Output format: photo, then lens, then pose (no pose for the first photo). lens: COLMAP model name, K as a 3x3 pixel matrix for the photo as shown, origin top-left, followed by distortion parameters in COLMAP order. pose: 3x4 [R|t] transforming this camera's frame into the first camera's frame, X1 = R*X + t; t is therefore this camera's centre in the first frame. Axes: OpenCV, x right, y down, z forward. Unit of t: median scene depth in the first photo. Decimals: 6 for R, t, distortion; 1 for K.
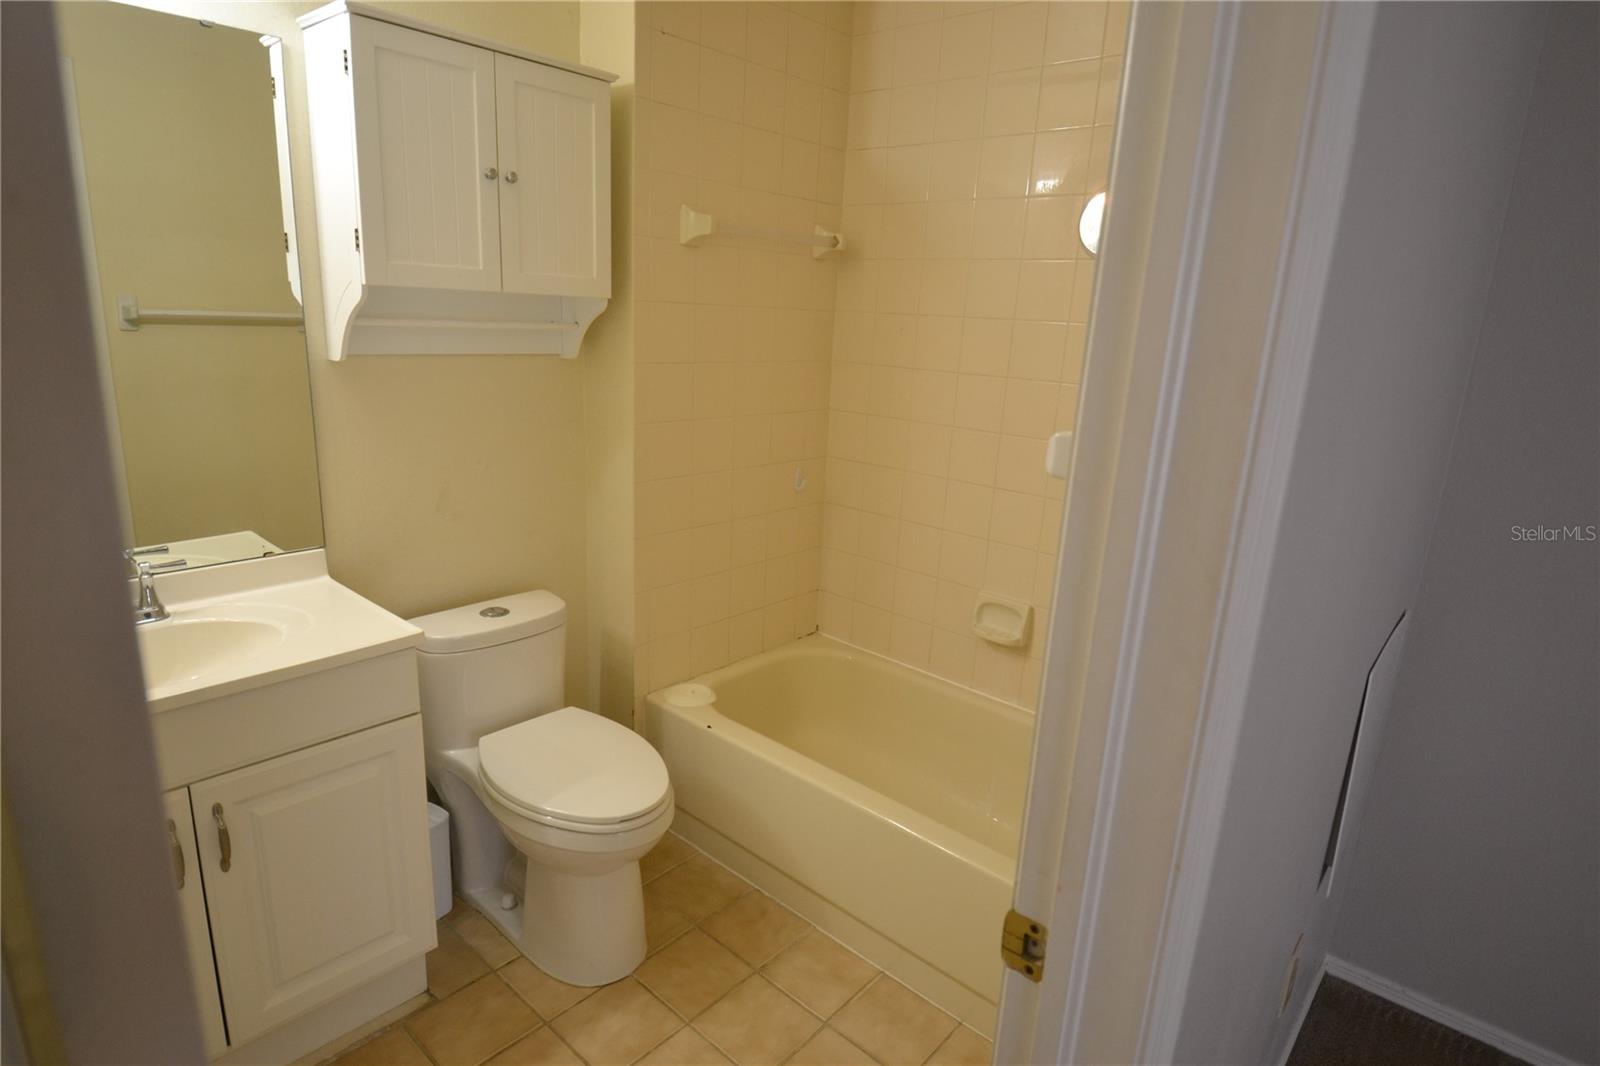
lens RADIAL K [[885.8, 0, 792.3], [0, 885.8, 541.8], [0, 0, 1]] dist [0.017691, -0.014595]
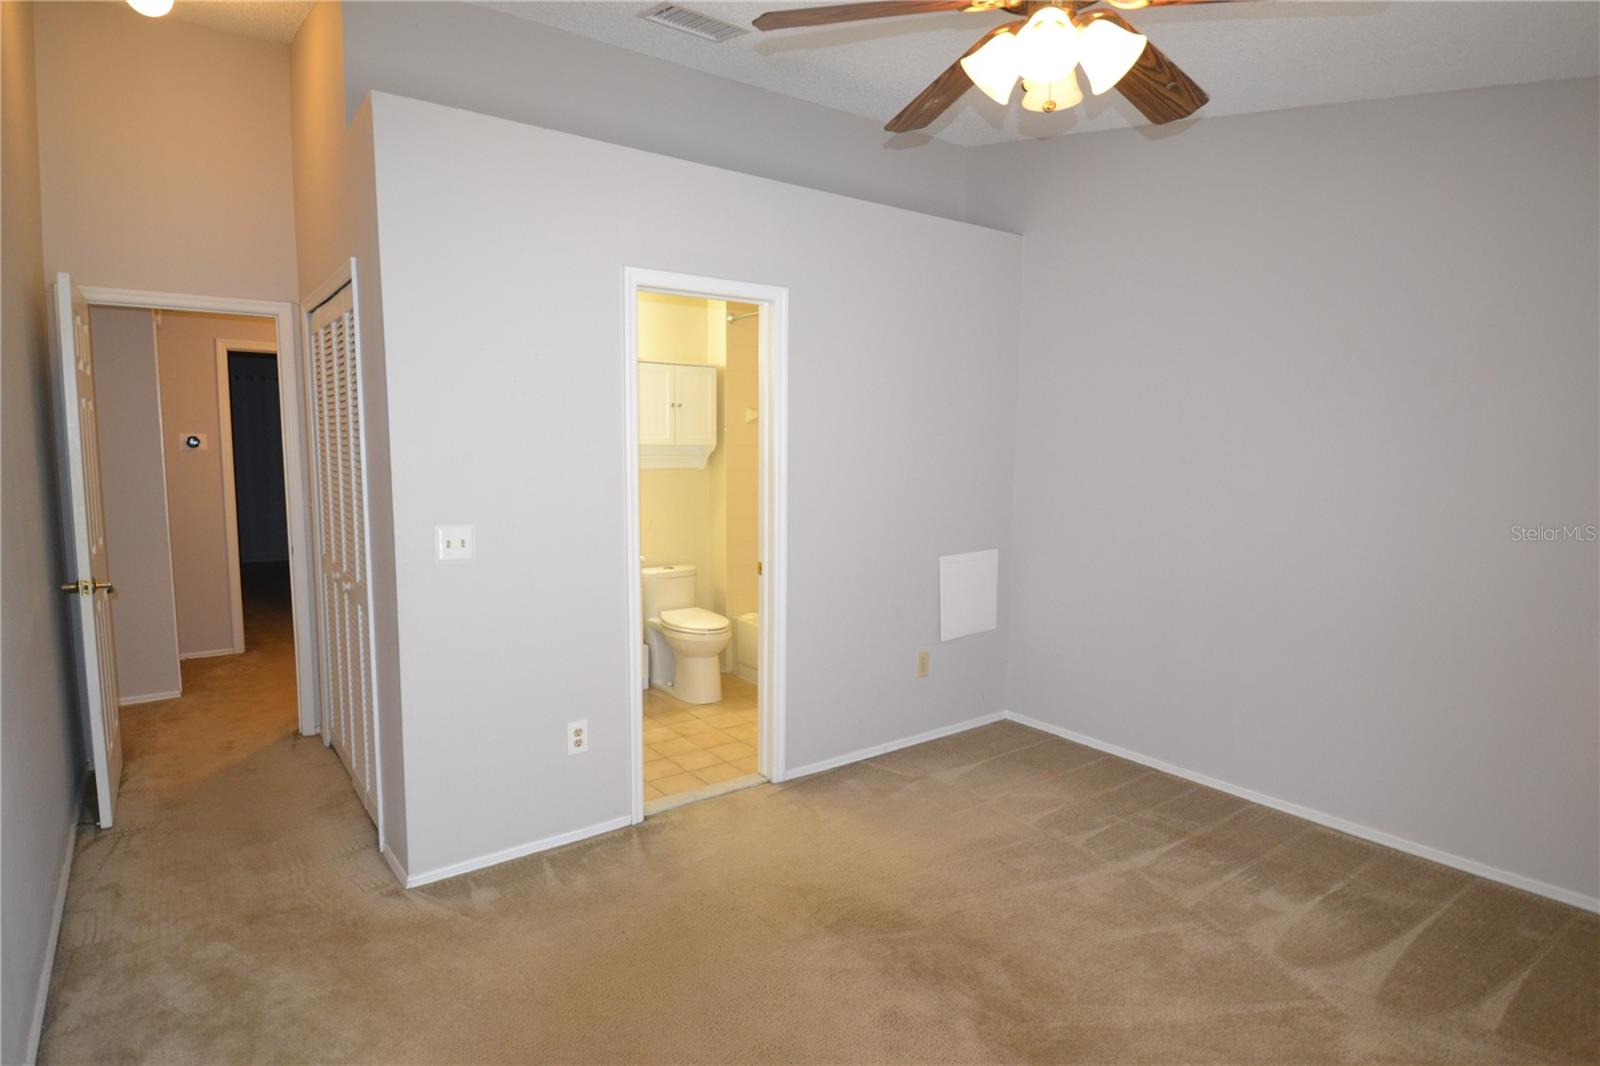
lens RADIAL K [[885.8, 0, 799.2], [0, 885.8, 529.7], [0, 0, 1]] dist [0.017691, -0.014595]
pose [[0.980973, -0.008790, -0.193946, 0.527314], [-0.016251, 0.991751, -0.127146, 0.290500], [0.193463, 0.127878, 0.972738, -1.417580]]
